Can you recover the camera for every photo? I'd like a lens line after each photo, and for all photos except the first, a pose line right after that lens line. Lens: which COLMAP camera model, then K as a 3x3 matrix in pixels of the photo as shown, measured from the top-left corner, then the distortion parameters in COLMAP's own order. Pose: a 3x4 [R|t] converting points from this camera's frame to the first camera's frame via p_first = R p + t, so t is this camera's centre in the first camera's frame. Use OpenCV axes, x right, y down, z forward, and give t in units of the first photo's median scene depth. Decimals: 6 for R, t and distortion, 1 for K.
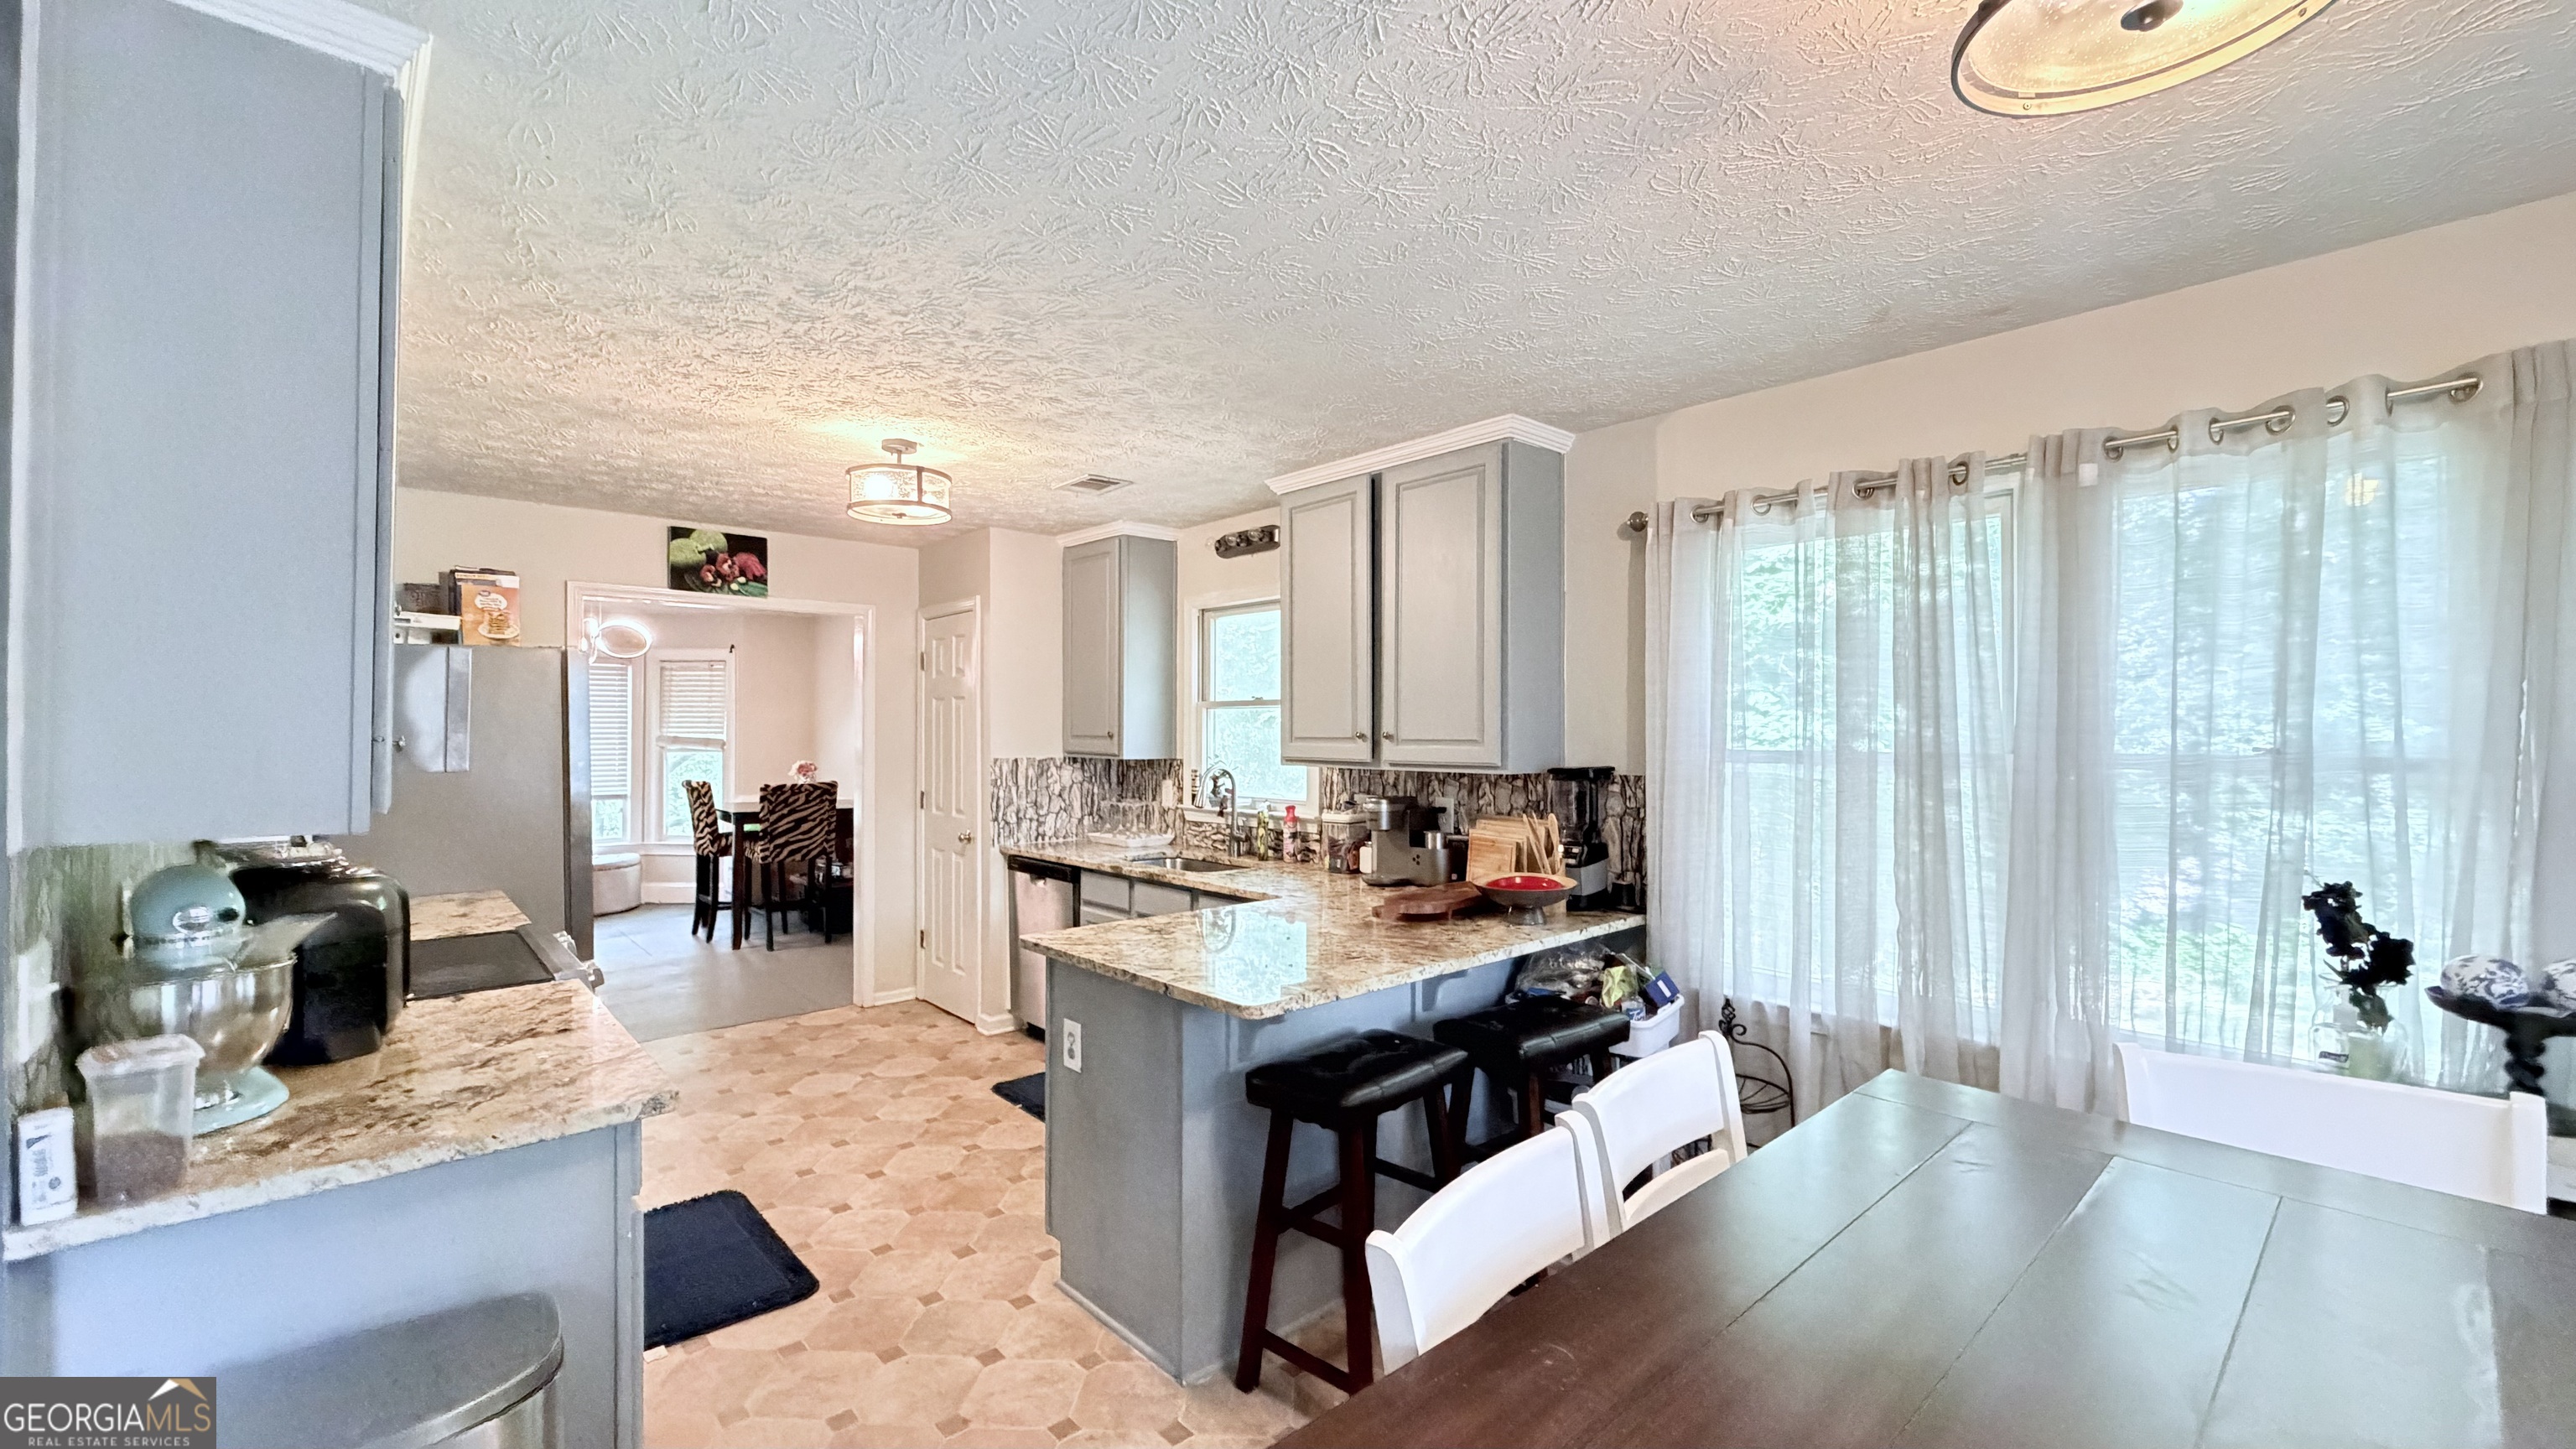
lens RADIAL K [[1029.9, 0, 1288.0], [0, 1029.9, 724.5], [0, 0, 1]] dist [-0.000233, 0.000006]
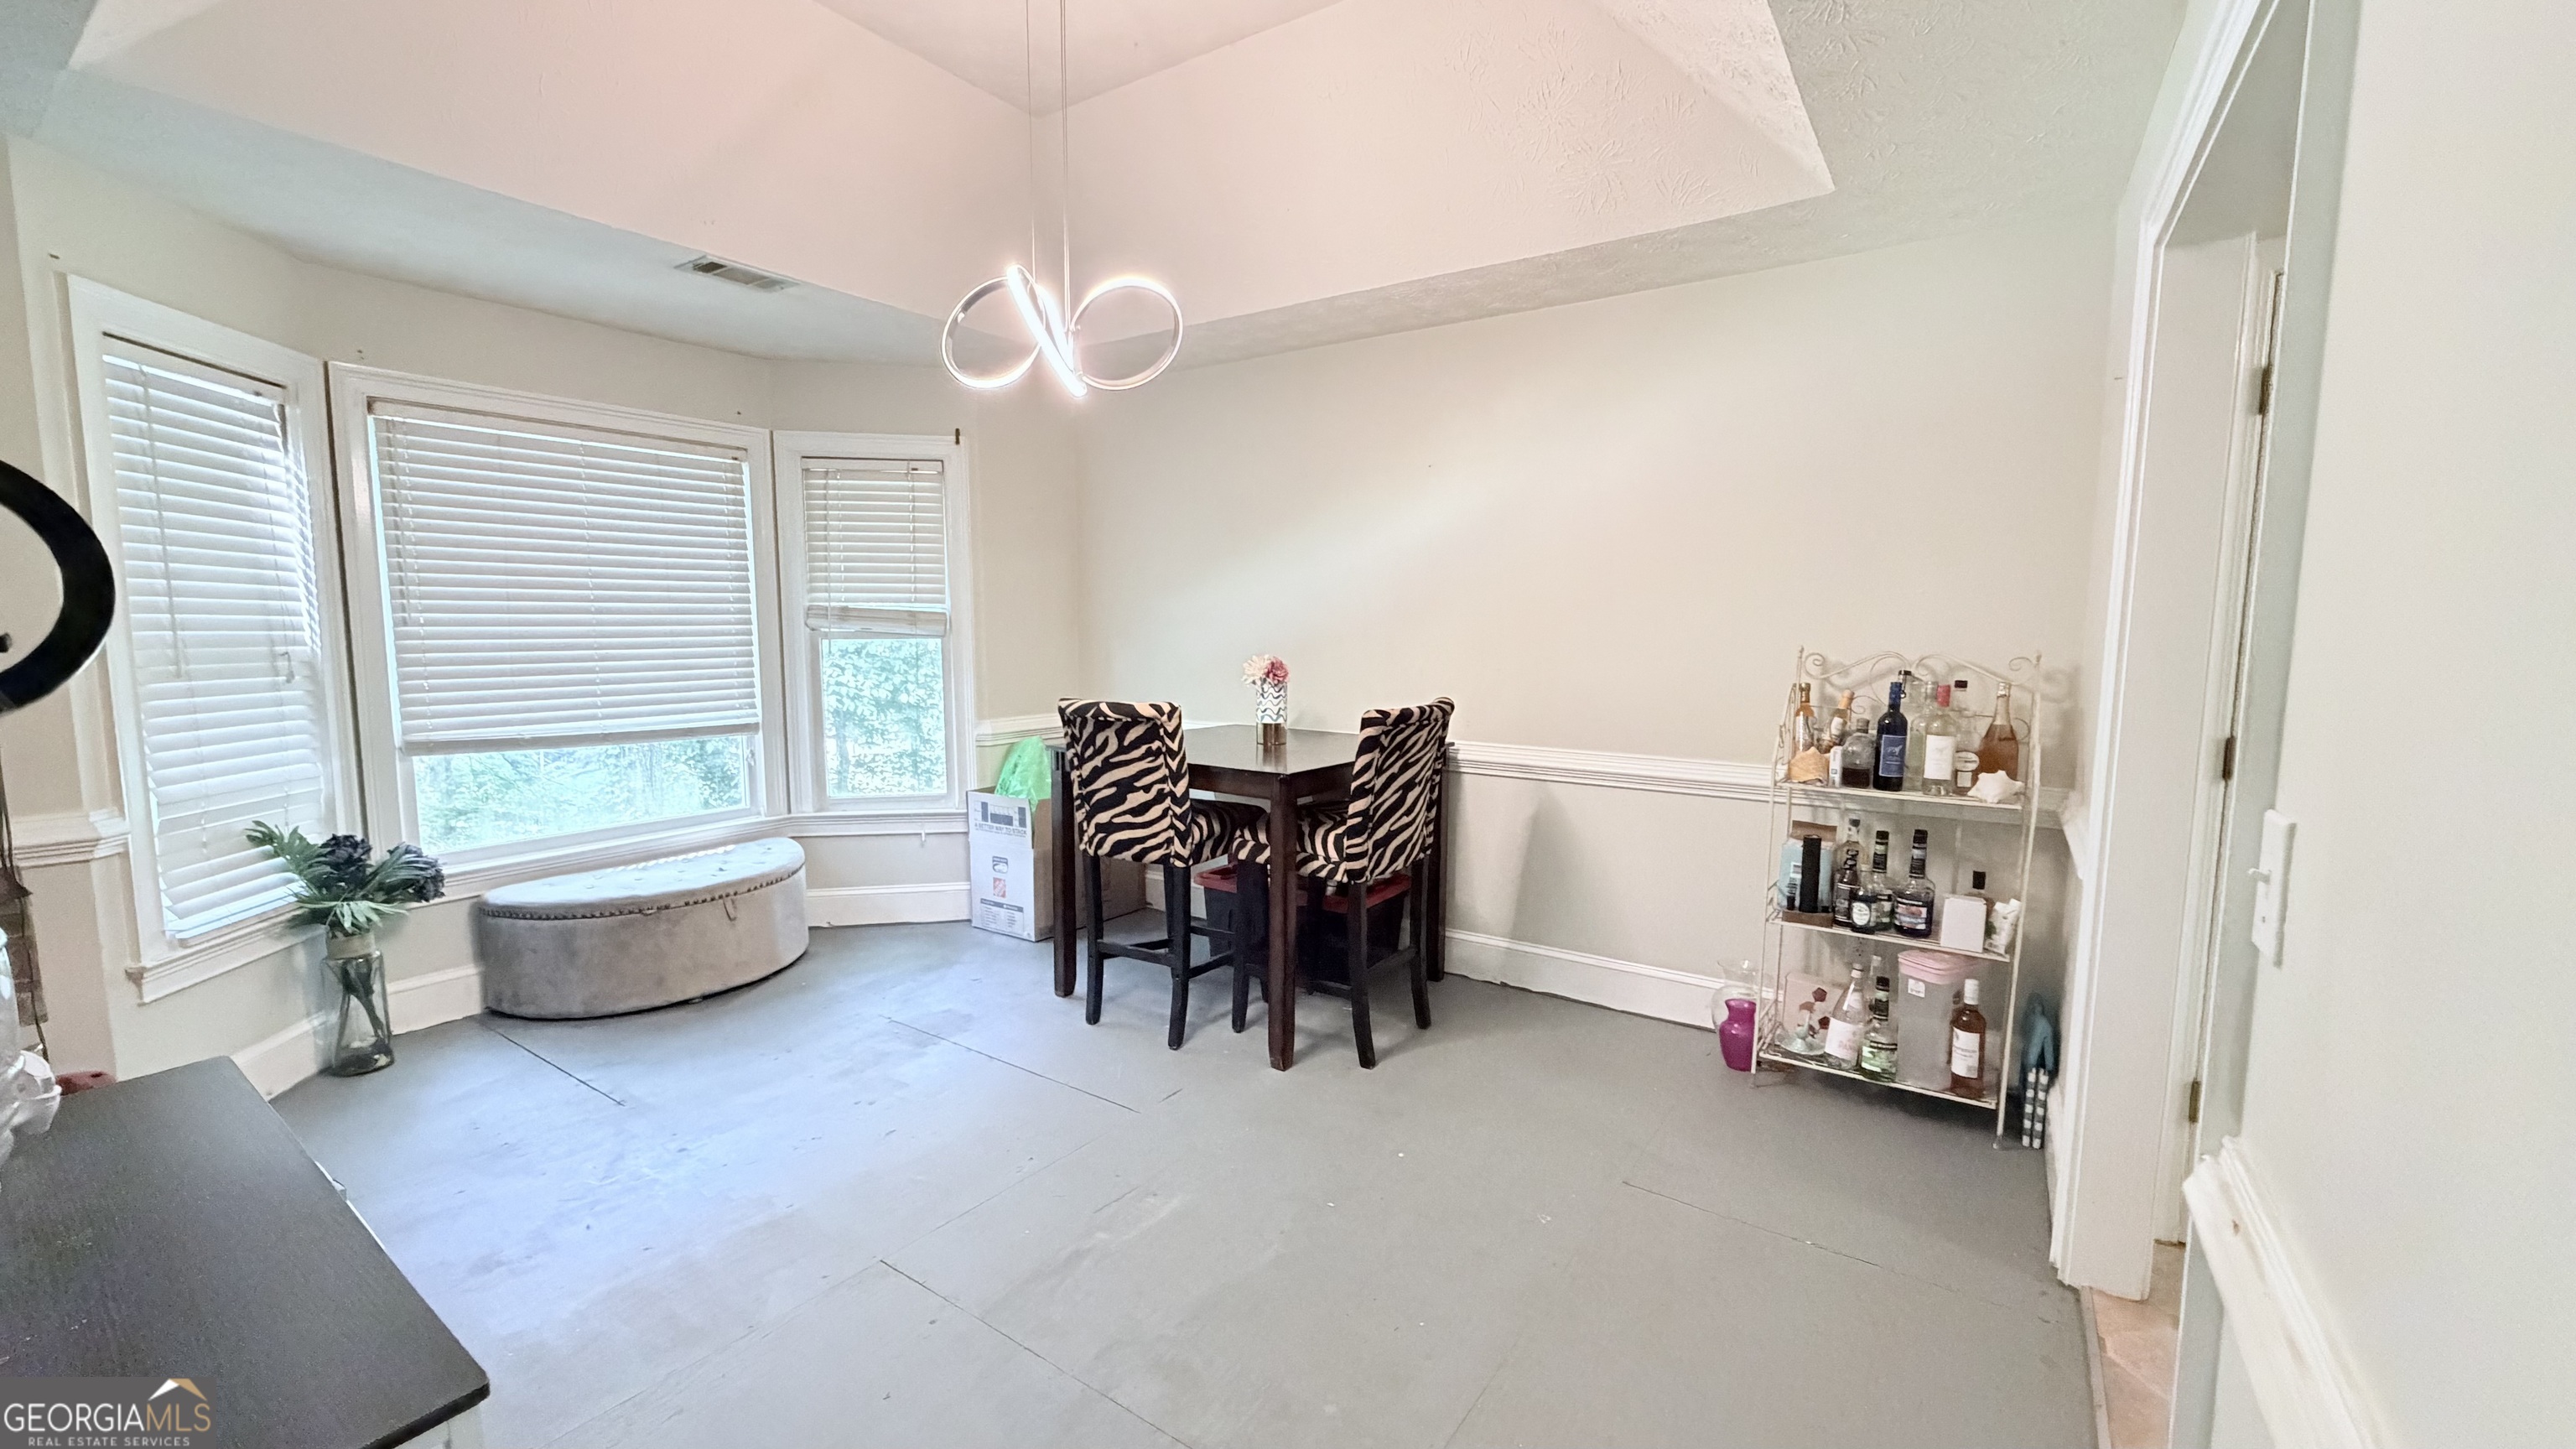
lens RADIAL K [[1029.9, 0, 1288.0], [0, 1029.9, 724.5], [0, 0, 1]] dist [-0.000233, 0.000006]
pose [[0.970437, -0.017362, 0.240729, -0.536161], [-0.006936, 0.994991, 0.099723, 0.017960], [-0.241254, -0.098444, 0.965456, 0.486210]]
